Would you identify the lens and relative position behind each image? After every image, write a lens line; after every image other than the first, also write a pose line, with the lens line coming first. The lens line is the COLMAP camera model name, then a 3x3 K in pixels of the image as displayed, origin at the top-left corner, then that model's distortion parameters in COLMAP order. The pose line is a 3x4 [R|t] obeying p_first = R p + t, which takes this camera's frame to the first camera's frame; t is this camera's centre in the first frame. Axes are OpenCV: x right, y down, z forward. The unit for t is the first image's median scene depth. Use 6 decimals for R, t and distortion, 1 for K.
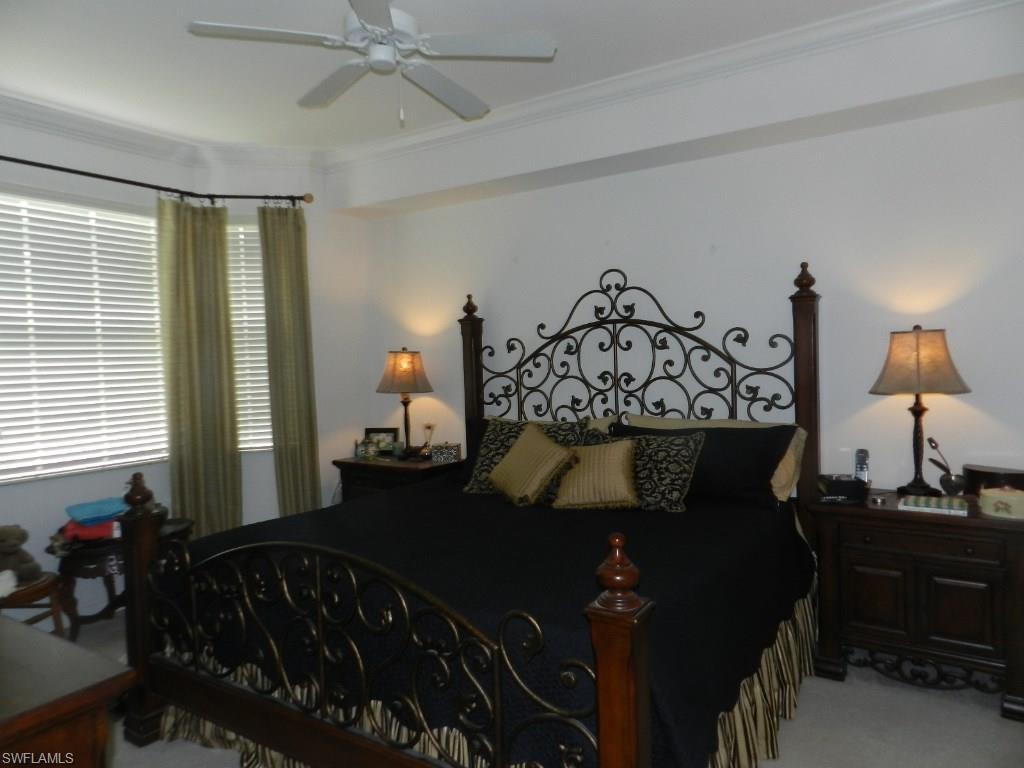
lens RADIAL K [[680.4, 0, 517.4], [0, 680.4, 385.8], [0, 0, 1]] dist [0.007869, 0.001547]
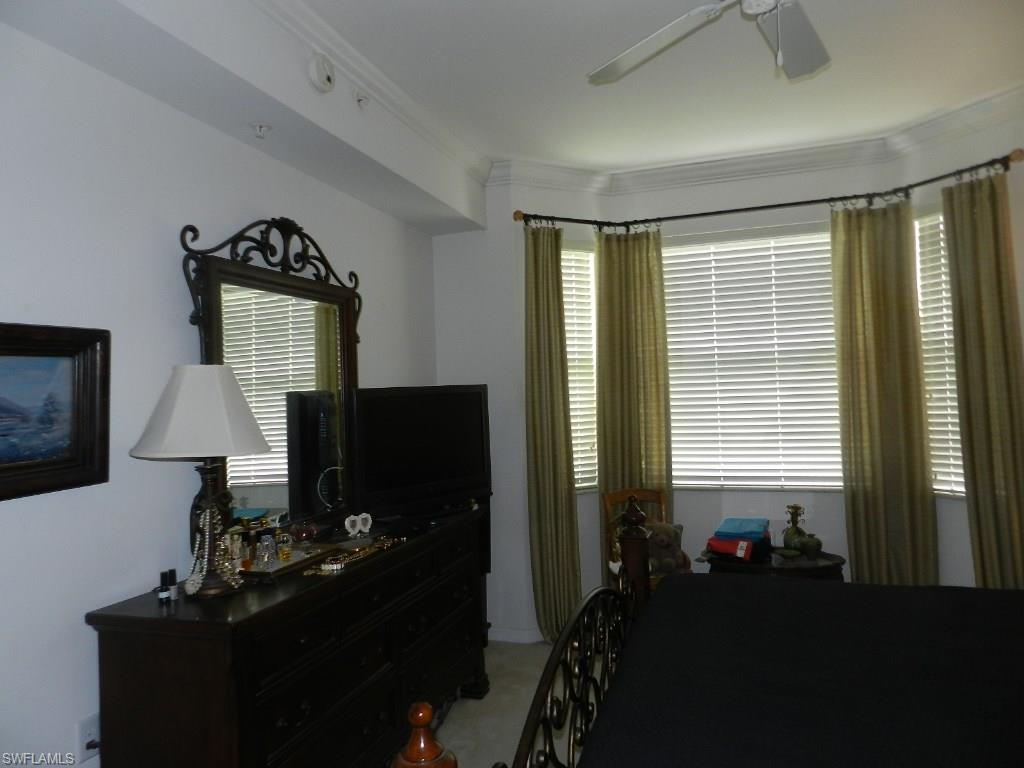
lens RADIAL K [[680.4, 0, 517.4], [0, 680.4, 385.8], [0, 0, 1]] dist [0.007869, 0.001547]
pose [[0.293008, -0.001692, -0.956109, 0.251599], [-0.019524, 0.999779, -0.007752, -0.017403], [0.955911, 0.020939, 0.292910, 0.318888]]
